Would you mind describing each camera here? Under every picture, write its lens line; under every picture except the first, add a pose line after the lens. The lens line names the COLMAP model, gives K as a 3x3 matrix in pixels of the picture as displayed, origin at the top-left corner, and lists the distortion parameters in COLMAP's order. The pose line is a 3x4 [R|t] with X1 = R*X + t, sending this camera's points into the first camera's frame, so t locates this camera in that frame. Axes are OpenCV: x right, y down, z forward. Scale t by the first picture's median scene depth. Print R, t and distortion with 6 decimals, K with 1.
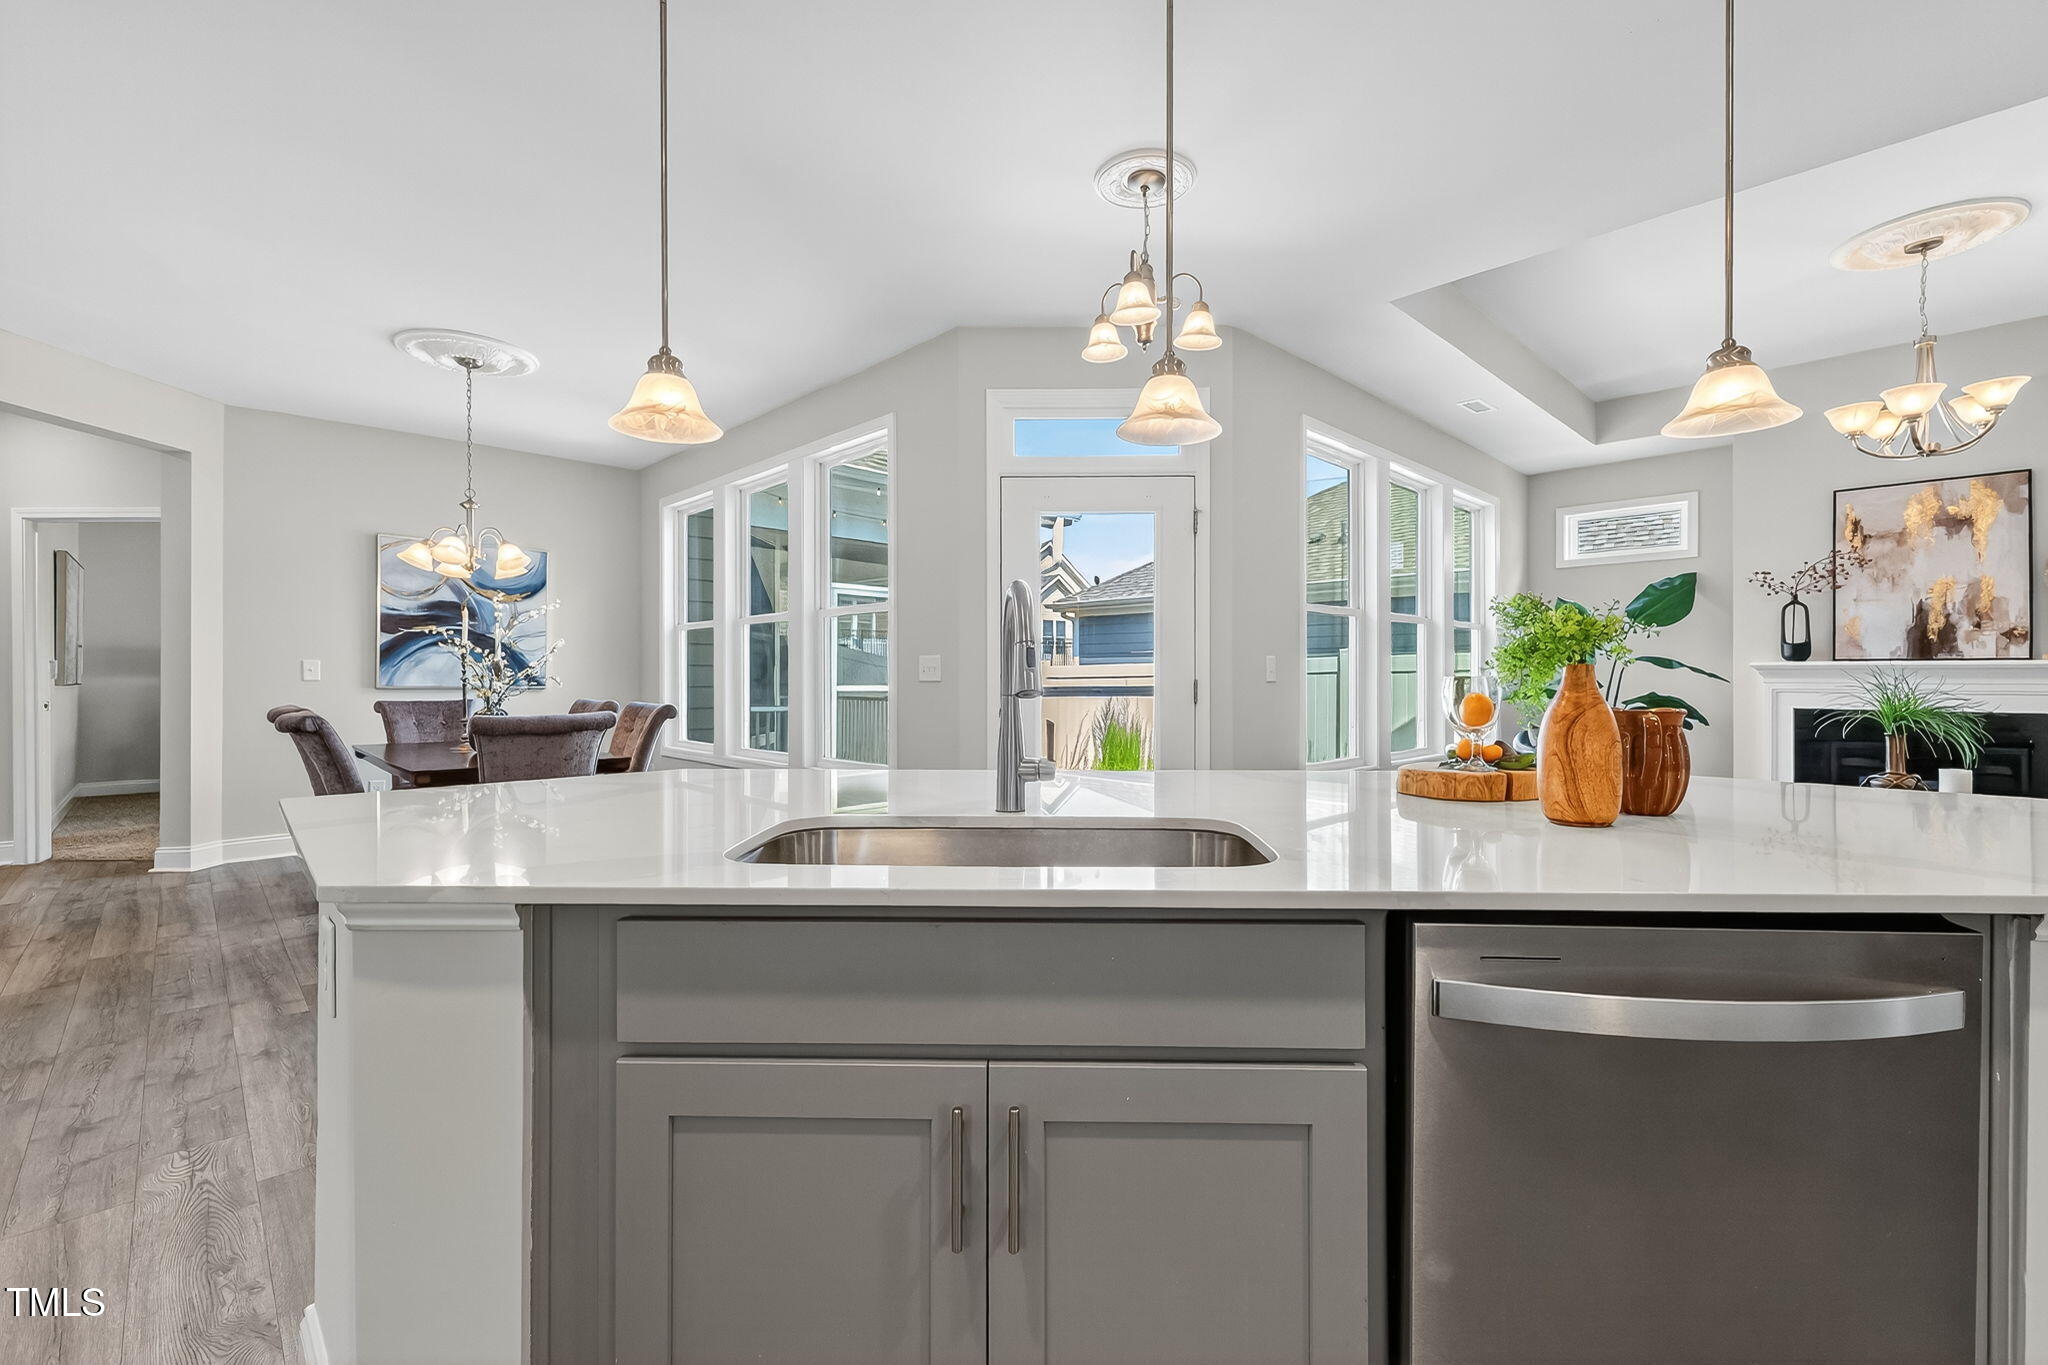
lens RADIAL K [[870.3, 0, 1030.7], [0, 870.3, 669.0], [0, 0, 1]] dist [0.002118, -0.000266]
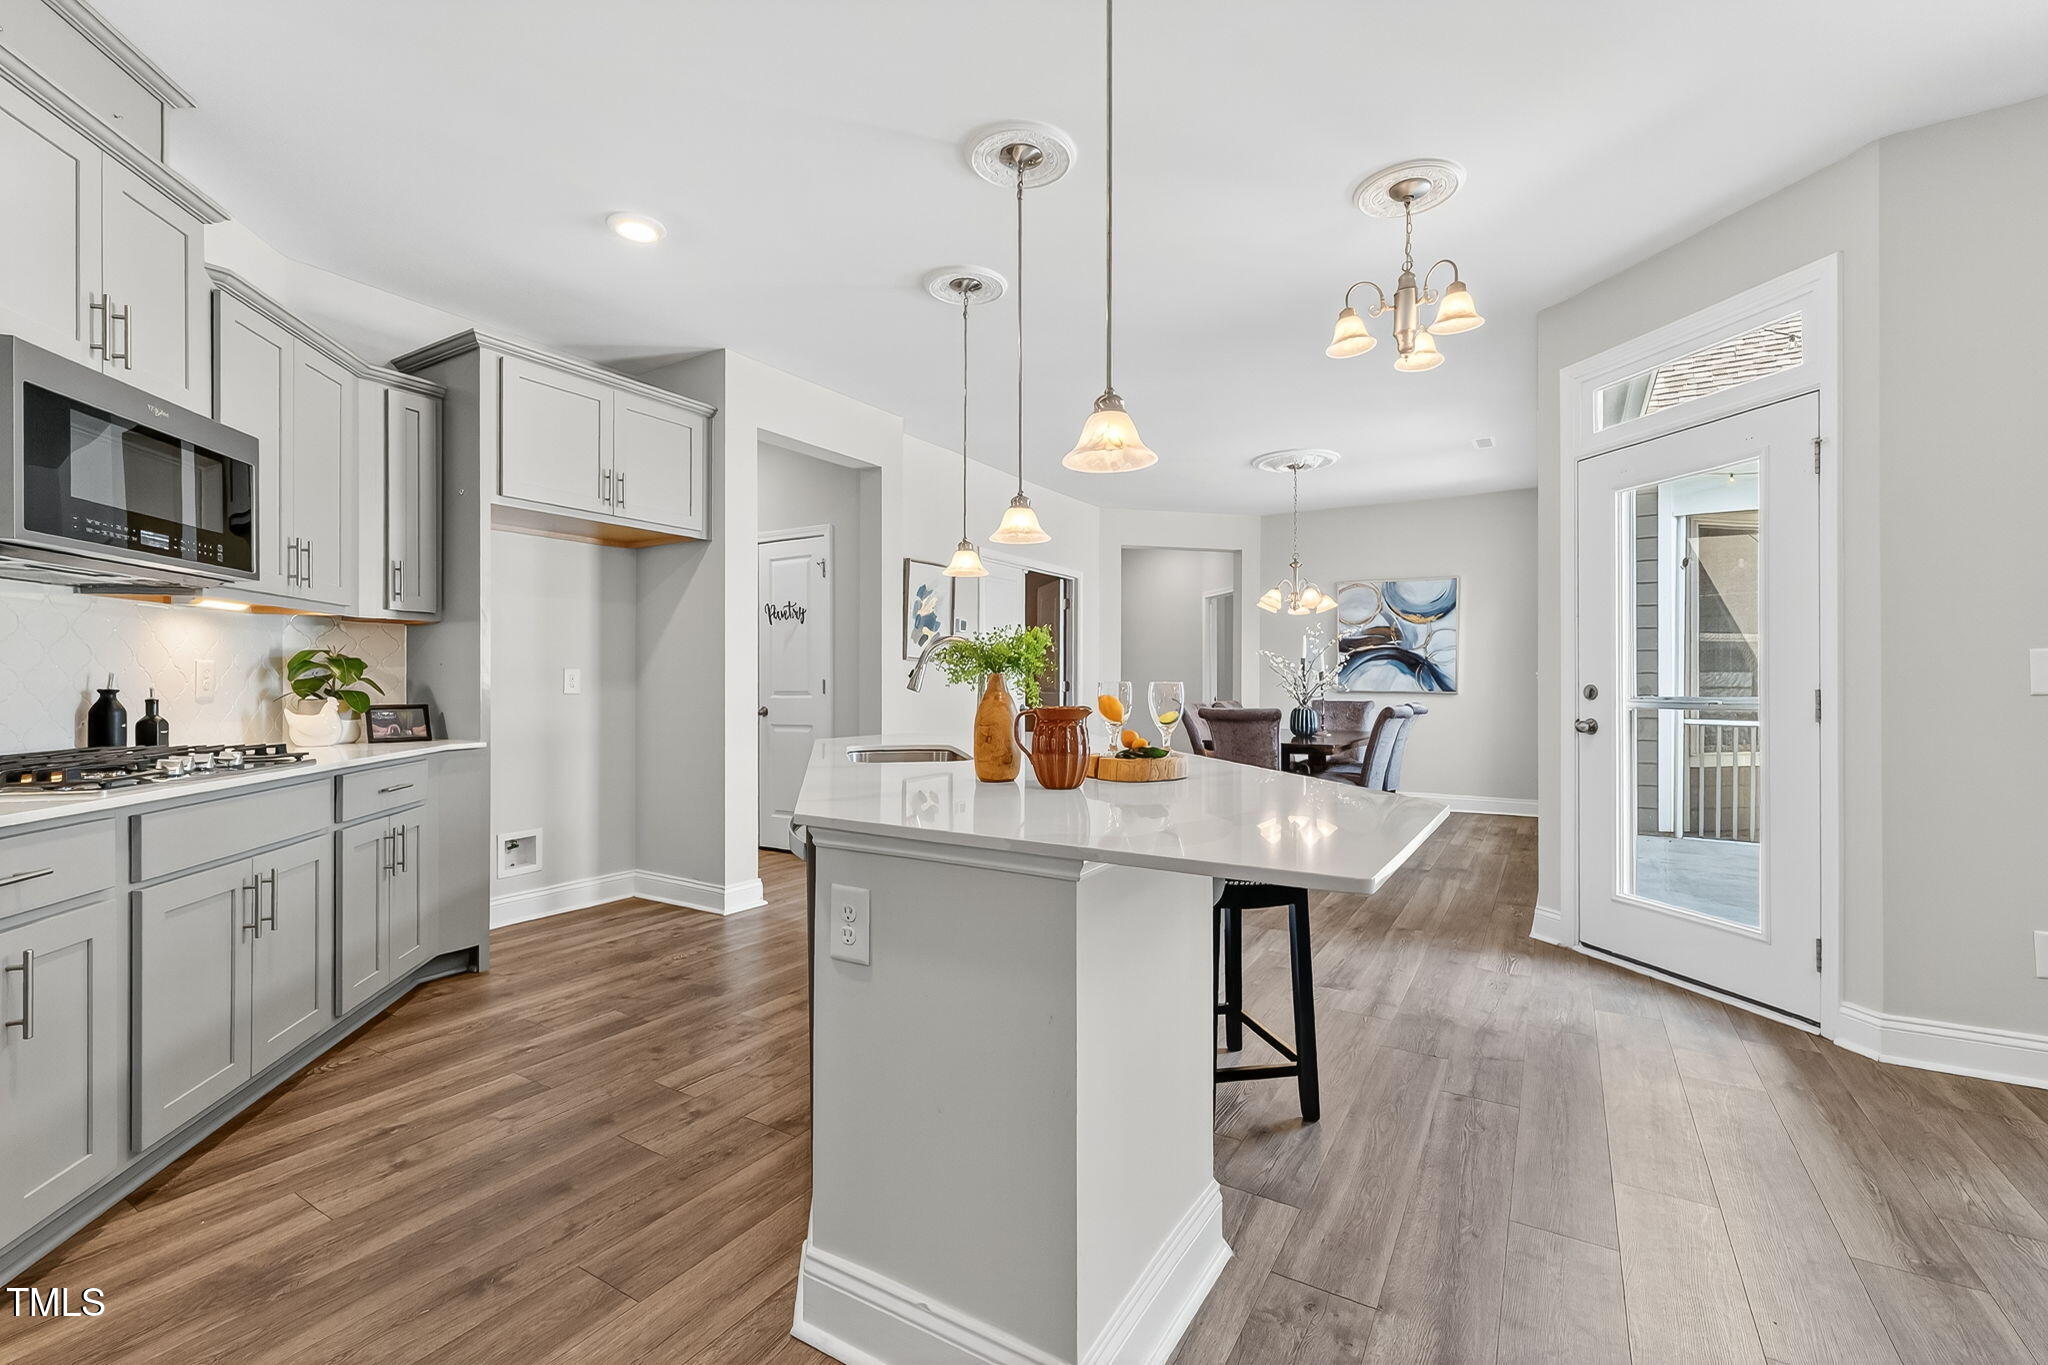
lens RADIAL K [[867.2, 0, 1024.0], [0, 867.2, 682.5], [0, 0, 1]] dist [-0.000557, 0.000114]
pose [[0.239980, 0.000808, -0.970777, 0.526745], [0.005526, 0.999982, 0.002198, 0.001449], [0.970762, -0.005892, 0.239971, 0.176609]]
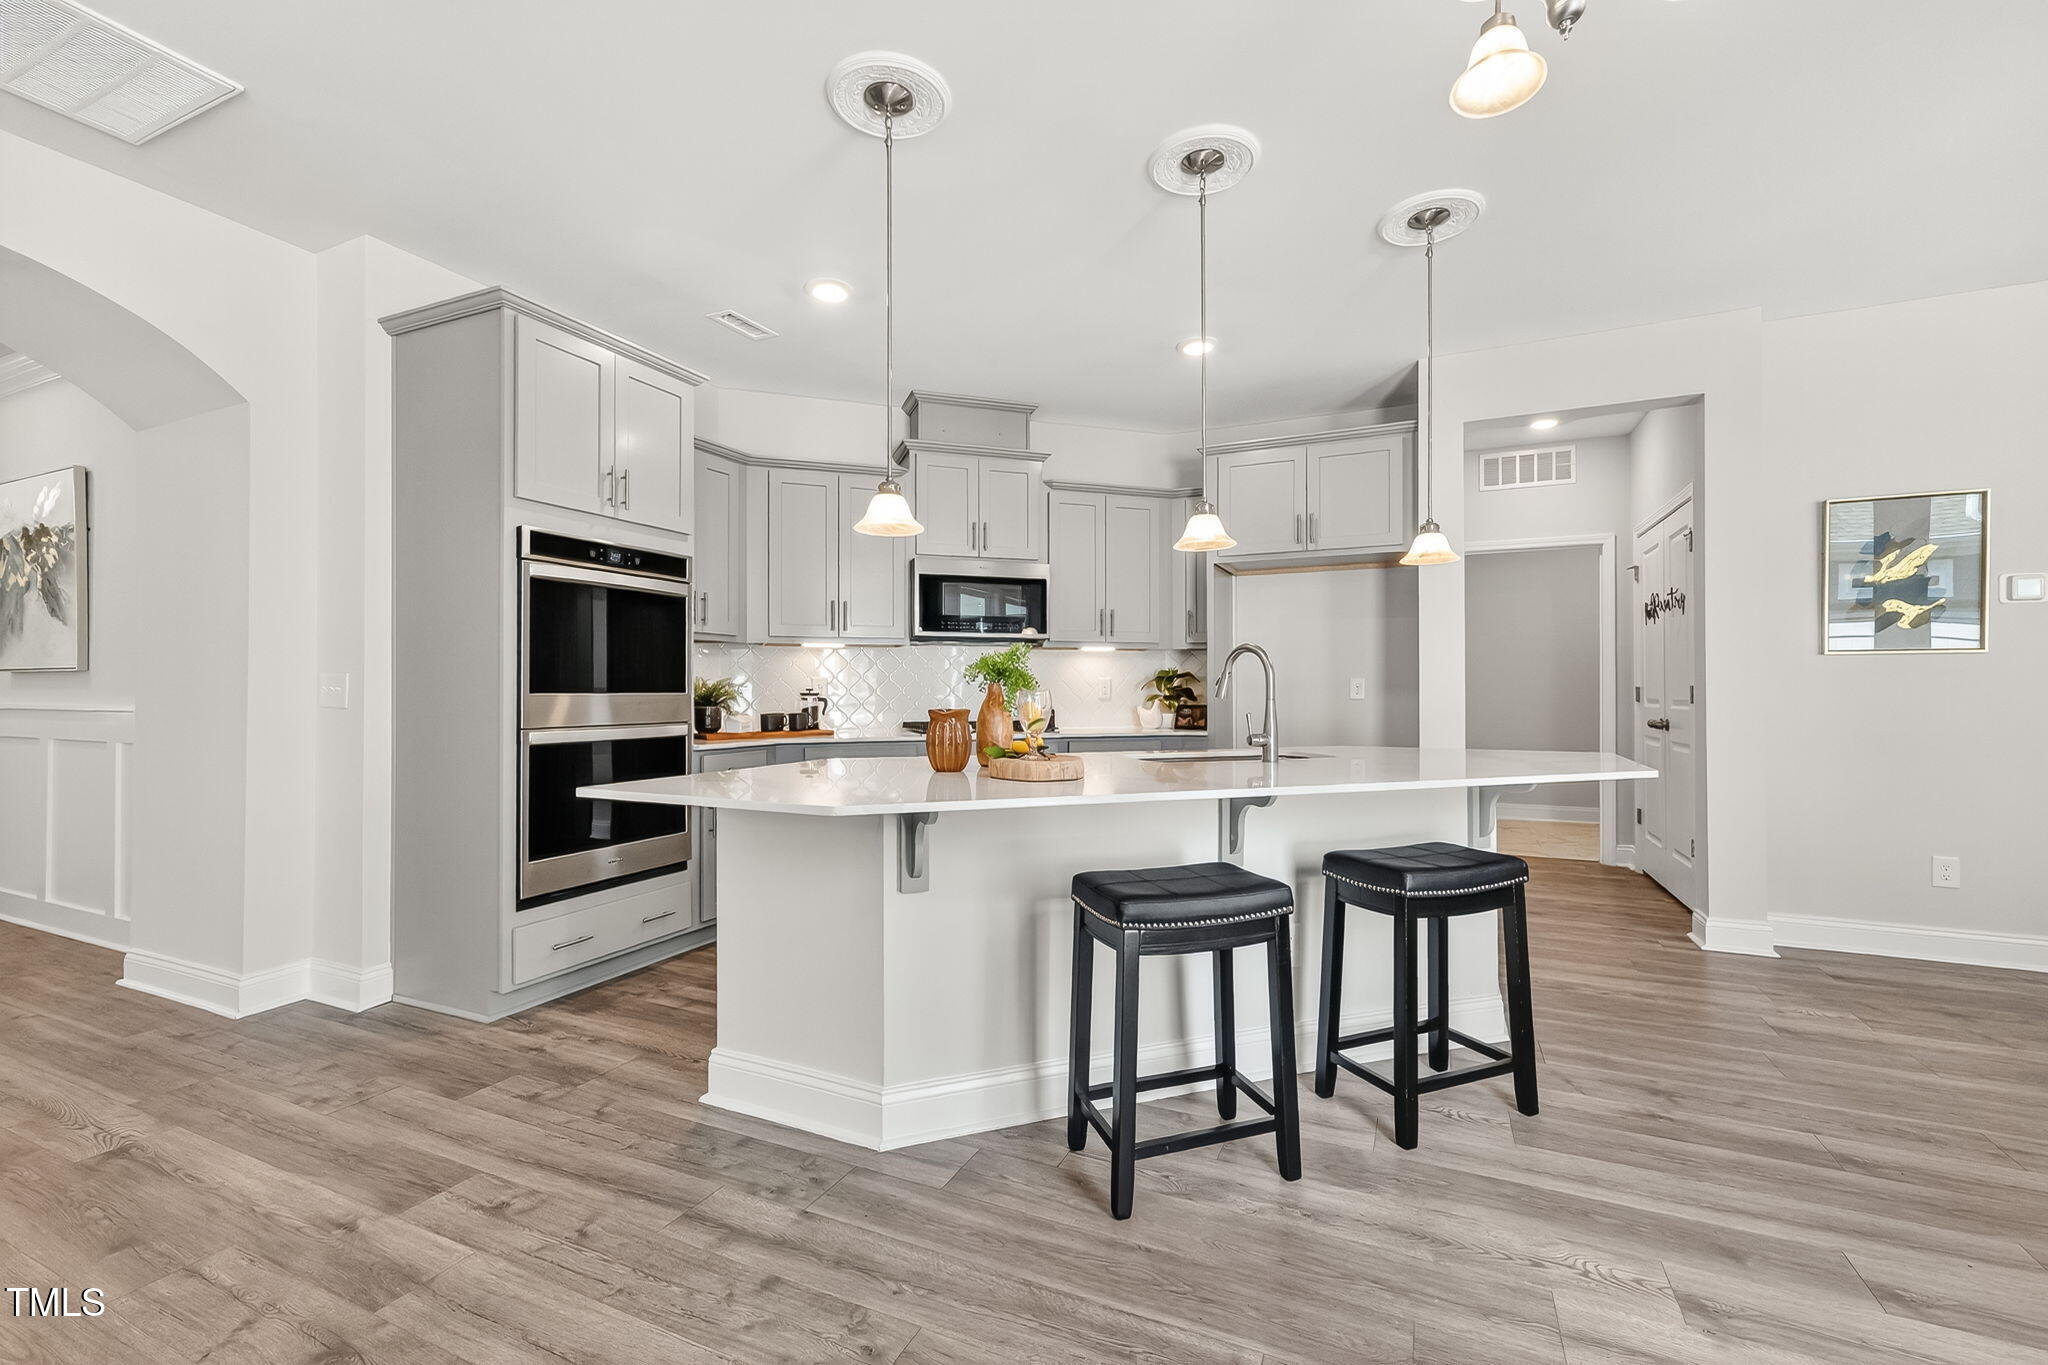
lens RADIAL K [[865.0, 0, 1024.2], [0, 865.0, 689.5], [0, 0, 1]] dist [0.002426, 0.000290]
pose [[-0.938356, 0.001511, -0.345668, 0.311512], [0.004137, 0.999968, -0.006860, 0.005193], [0.345646, -0.007867, -0.938332, 0.717789]]
